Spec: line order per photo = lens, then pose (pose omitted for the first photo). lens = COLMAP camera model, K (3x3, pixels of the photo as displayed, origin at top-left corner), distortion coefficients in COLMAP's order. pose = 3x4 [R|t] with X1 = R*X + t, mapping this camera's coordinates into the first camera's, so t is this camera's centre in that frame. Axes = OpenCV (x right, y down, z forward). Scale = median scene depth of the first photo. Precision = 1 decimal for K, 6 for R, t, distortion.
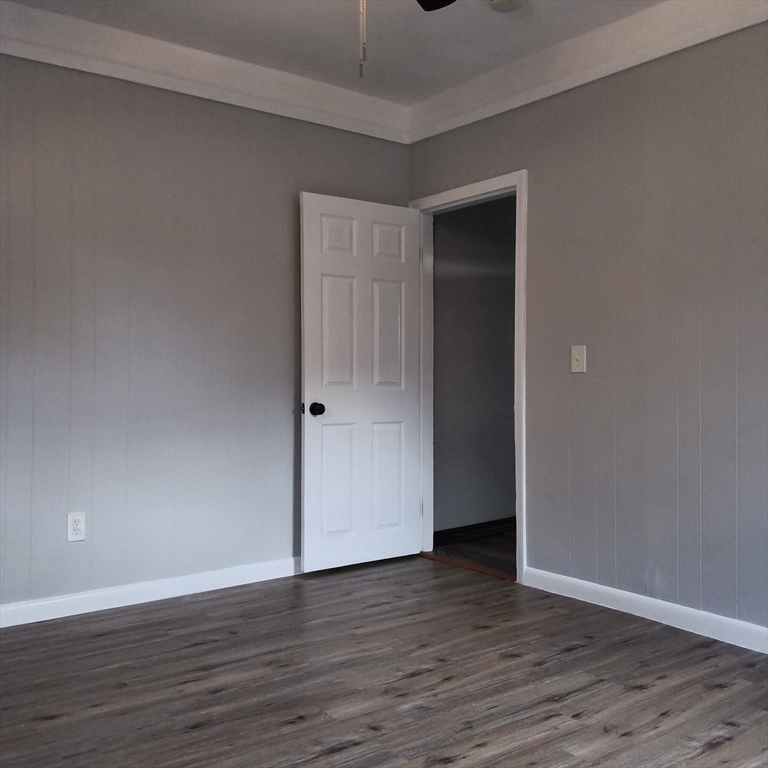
lens RADIAL K [[809.8, 0, 383.5], [0, 809.8, 384.0], [0, 0, 1]] dist [0.054673, 0.000000]
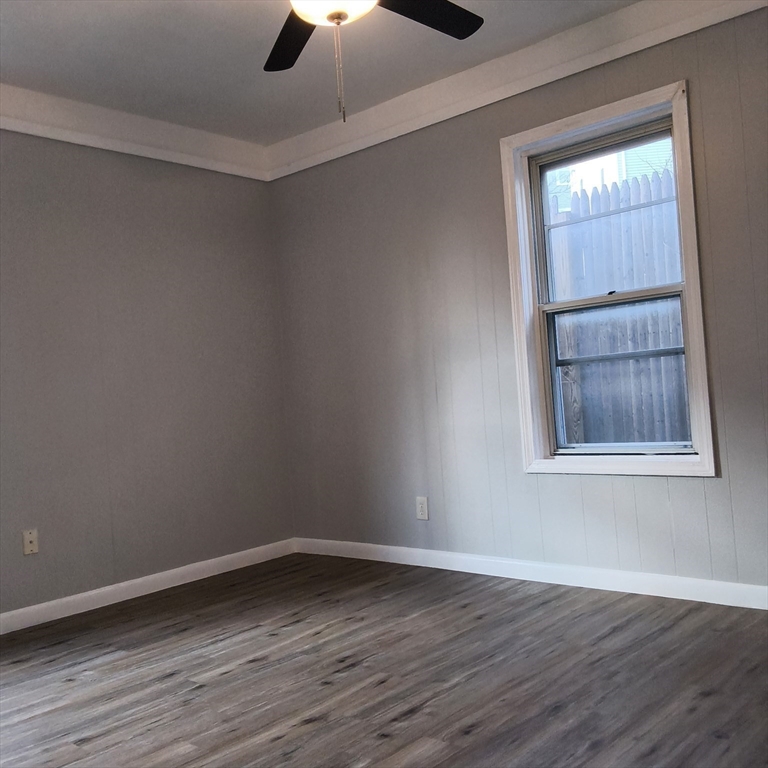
lens RADIAL K [[809.8, 0, 383.3], [0, 809.8, 387.1], [0, 0, 1]] dist [0.054673, 0.000000]
pose [[-0.979433, 0.067430, -0.190169, 0.151645], [0.070367, 0.997483, -0.008724, 0.015857], [0.189102, -0.021926, -0.981713, 2.016162]]
